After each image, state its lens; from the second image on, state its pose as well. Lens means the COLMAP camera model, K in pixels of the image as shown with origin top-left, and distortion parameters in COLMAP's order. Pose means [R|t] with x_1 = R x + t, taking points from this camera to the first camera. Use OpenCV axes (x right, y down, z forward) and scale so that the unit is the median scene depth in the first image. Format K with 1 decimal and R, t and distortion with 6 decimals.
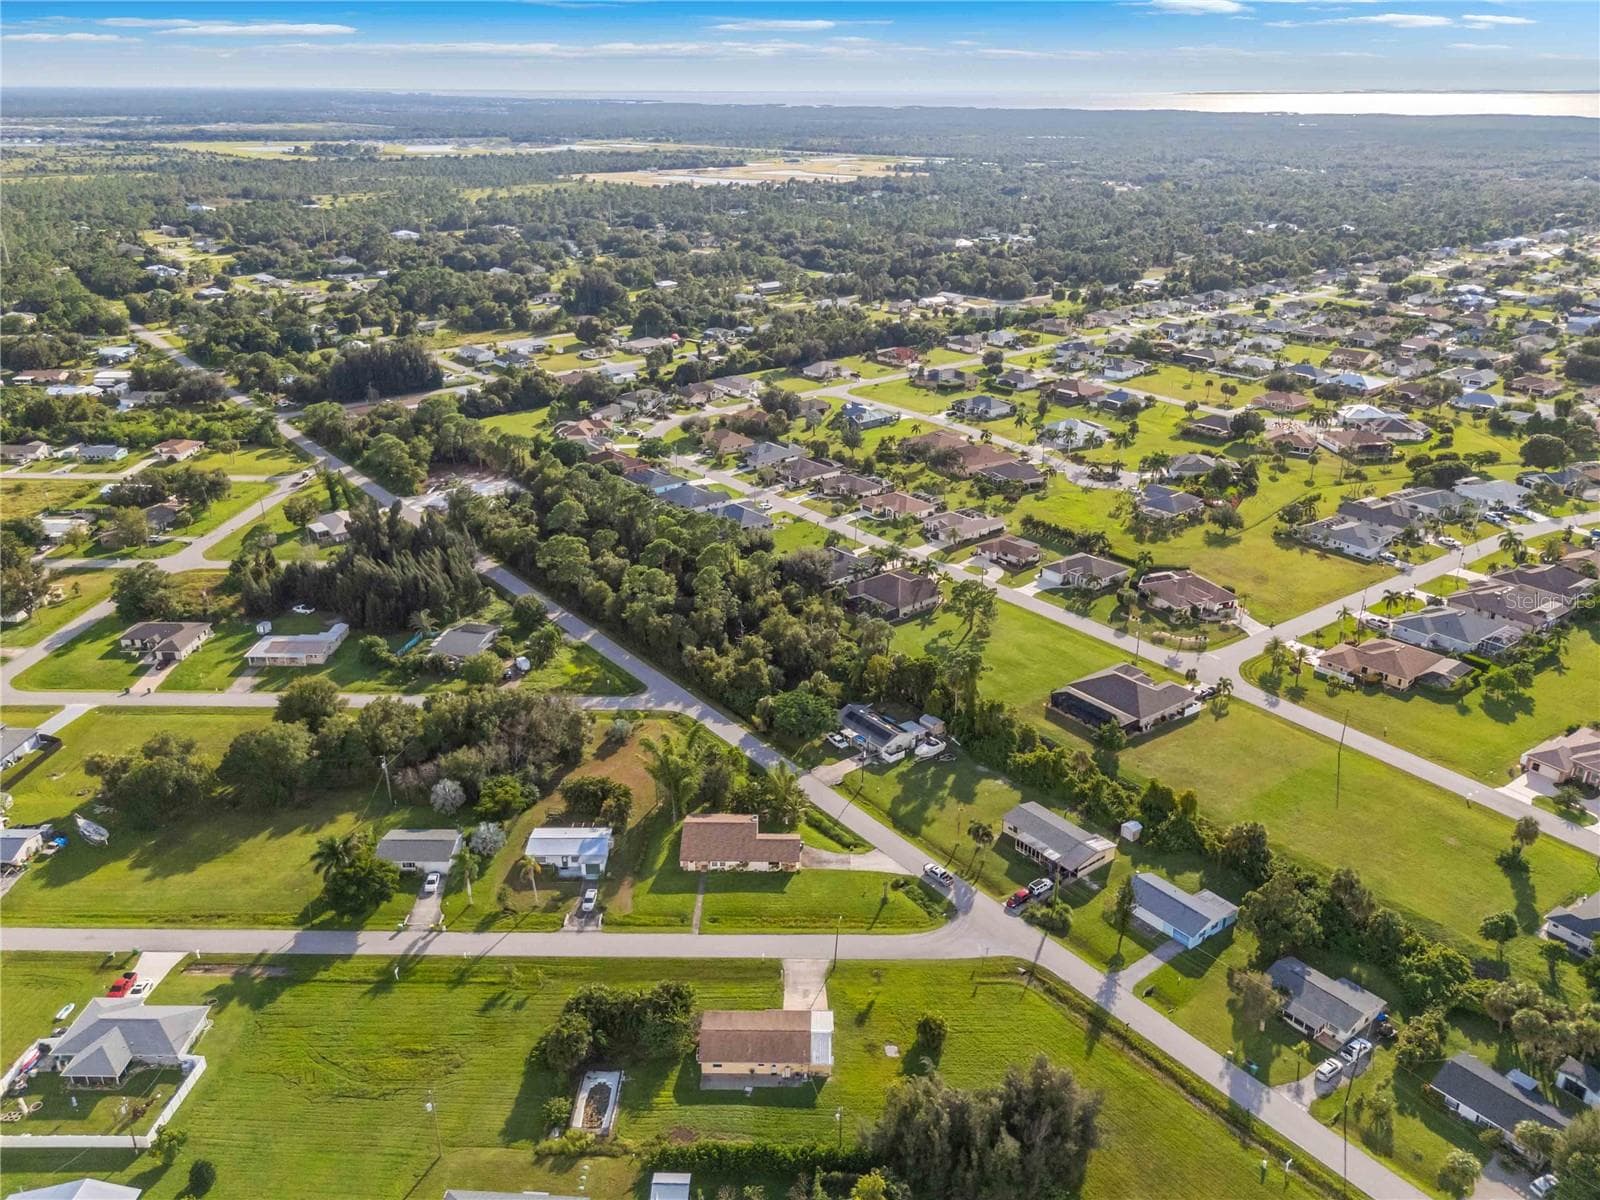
lens RADIAL K [[1198.8, 0, 800.0], [0, 1198.8, 600.0], [0, 0, 1]] dist [0.066411, -0.064185]
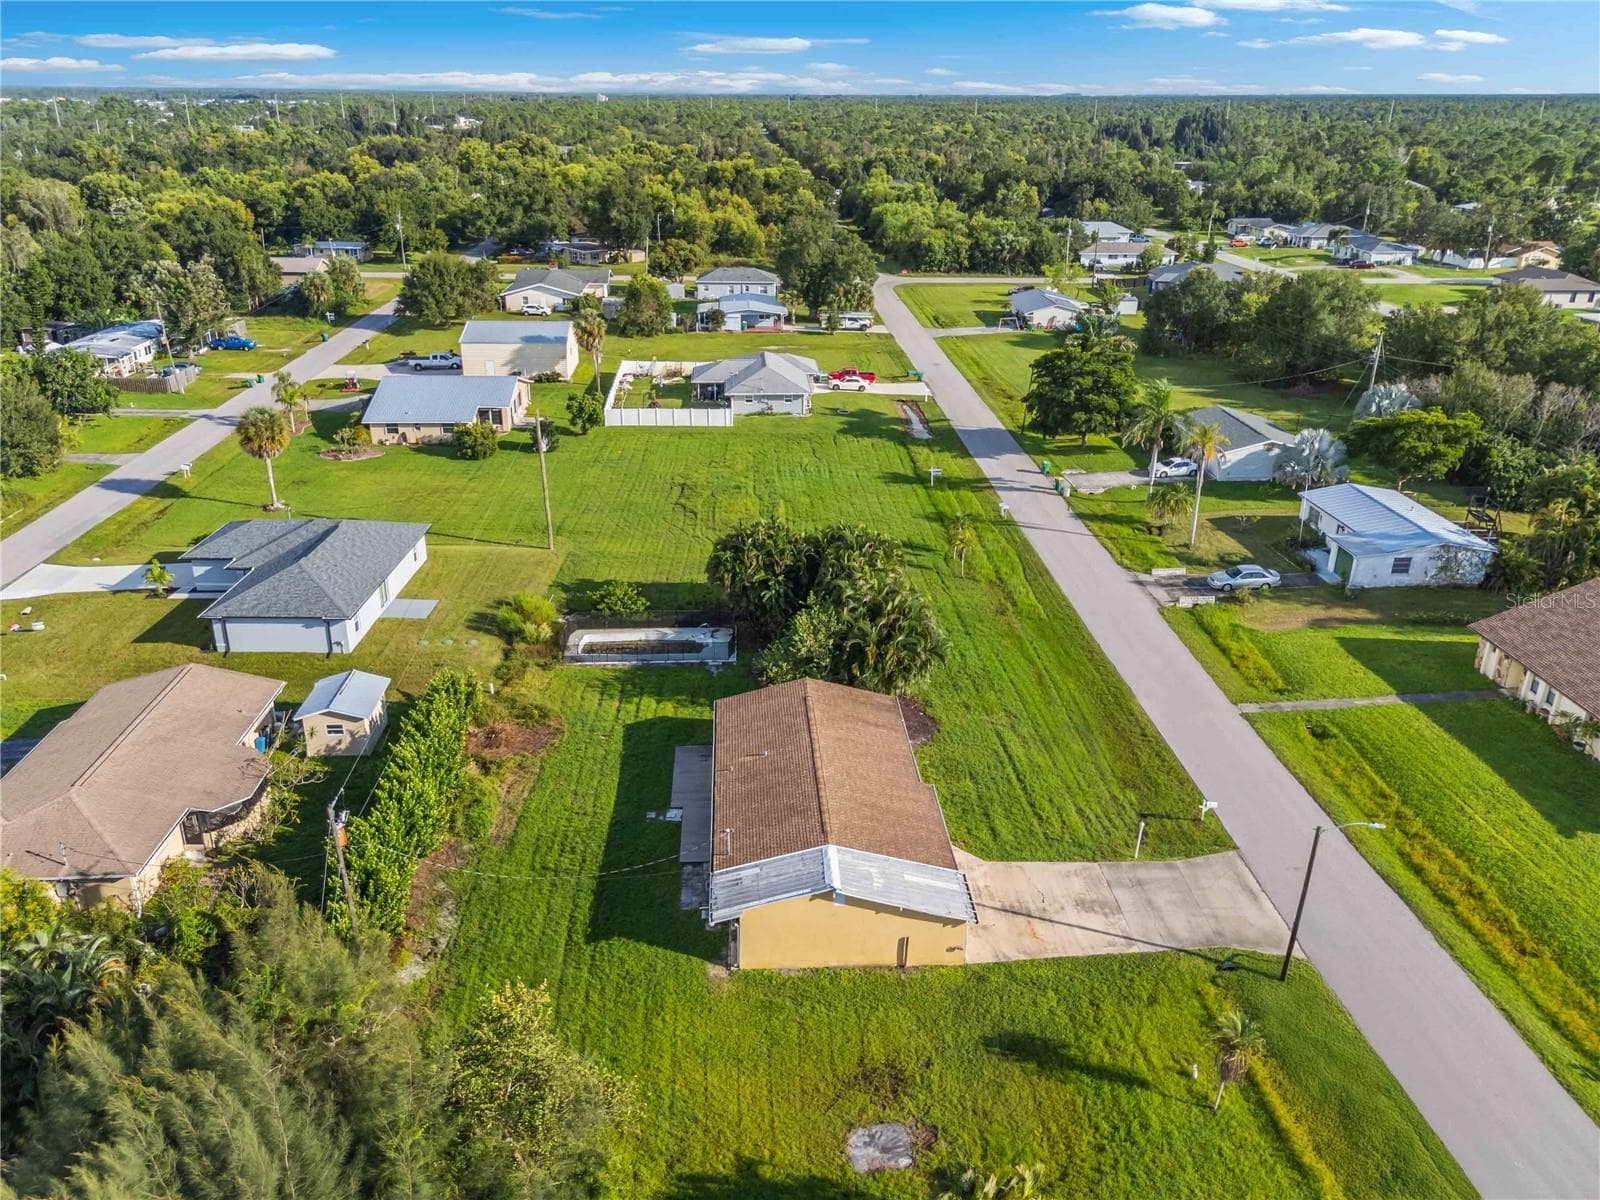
lens RADIAL K [[1174.9, 0, 800.2], [0, 1174.9, 611.3], [0, 0, 1]] dist [0.063231, -0.056887]
pose [[0.075823, 0.398298, -0.914117, 0.144098], [-0.392253, 0.854756, 0.339897, 0.119981], [0.916727, 0.332793, 0.221044, 0.520444]]
